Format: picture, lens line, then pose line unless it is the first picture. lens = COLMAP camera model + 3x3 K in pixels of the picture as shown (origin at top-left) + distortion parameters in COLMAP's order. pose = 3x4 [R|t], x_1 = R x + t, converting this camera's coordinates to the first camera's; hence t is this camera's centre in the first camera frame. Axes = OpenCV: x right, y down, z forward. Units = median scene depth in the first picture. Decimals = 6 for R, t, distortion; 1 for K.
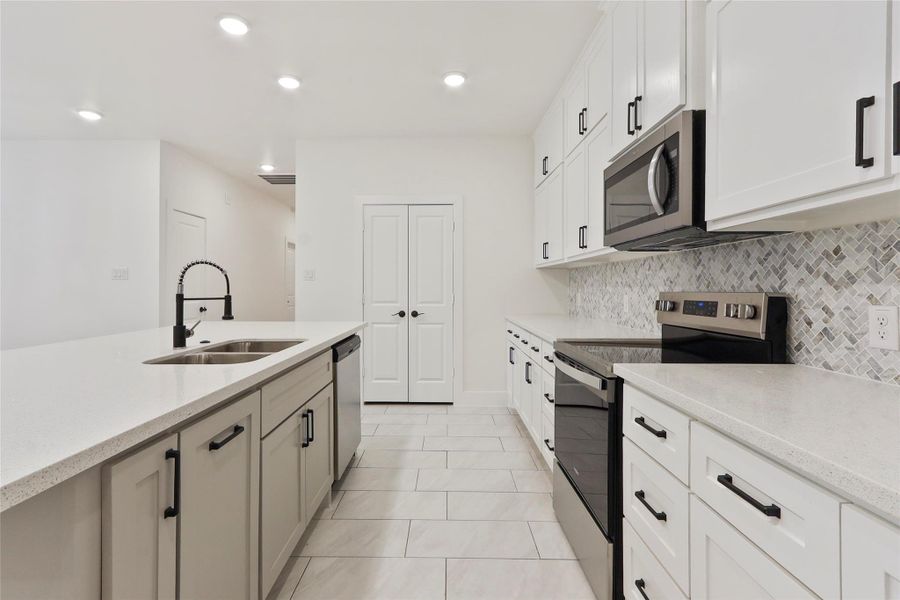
lens RADIAL K [[430.2, 0, 430.6], [0, 430.2, 271.0], [0, 0, 1]] dist [0.013037, 0.001362]
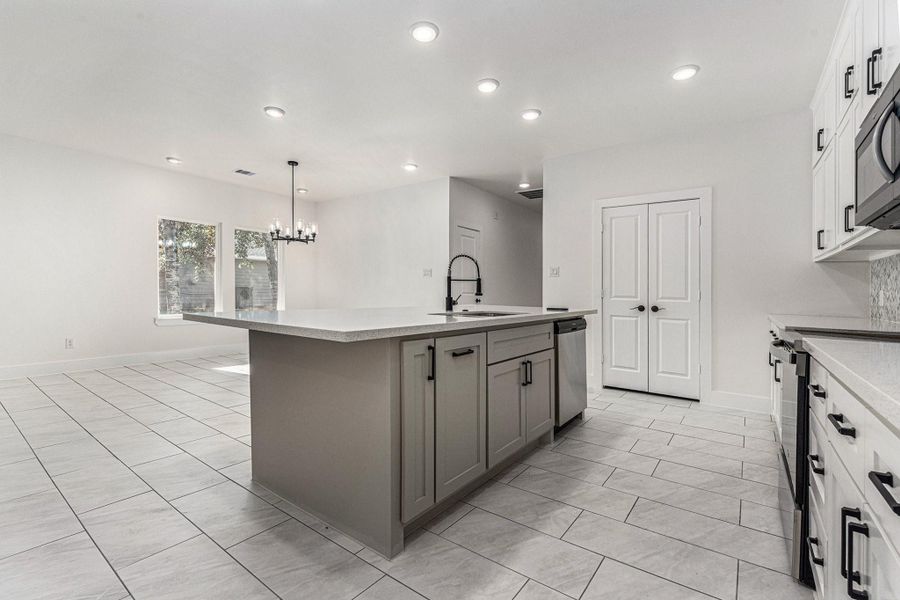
lens RADIAL K [[405.1, 0, 453.9], [0, 405.1, 298.4], [0, 0, 1]] dist [-0.002599, -0.000392]
pose [[0.838673, 0.016263, -0.544392, 0.185619], [0.009976, 0.998928, 0.045210, 0.054020], [0.544544, -0.043347, 0.837611, -0.172481]]
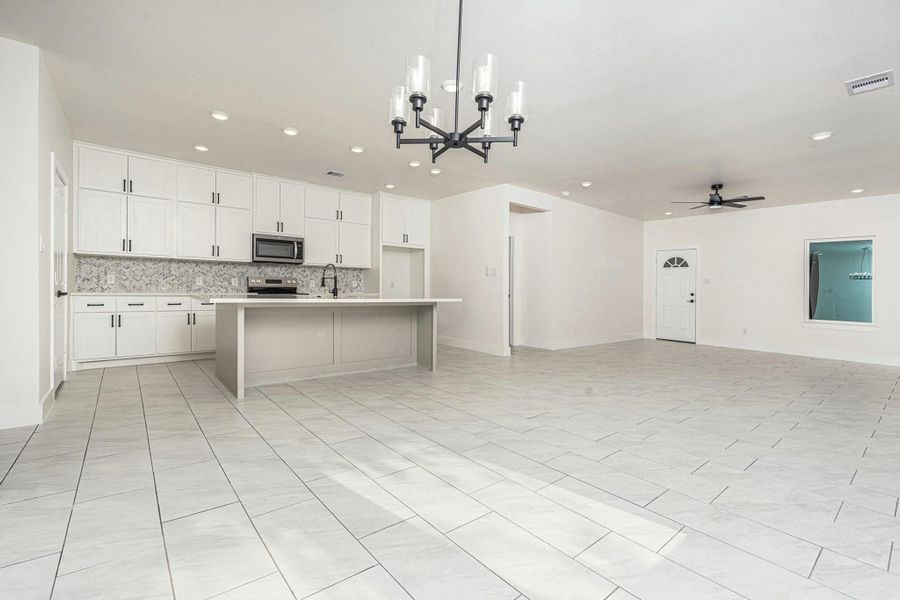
lens RADIAL K [[405.1, 0, 449.1], [0, 405.1, 294.3], [0, 0, 1]] dist [-0.002599, -0.000392]
pose [[-0.664926, -0.011116, 0.746826, -2.758964], [-0.039798, 0.998996, -0.020564, 0.193767], [-0.745848, -0.043396, -0.664701, 2.044100]]
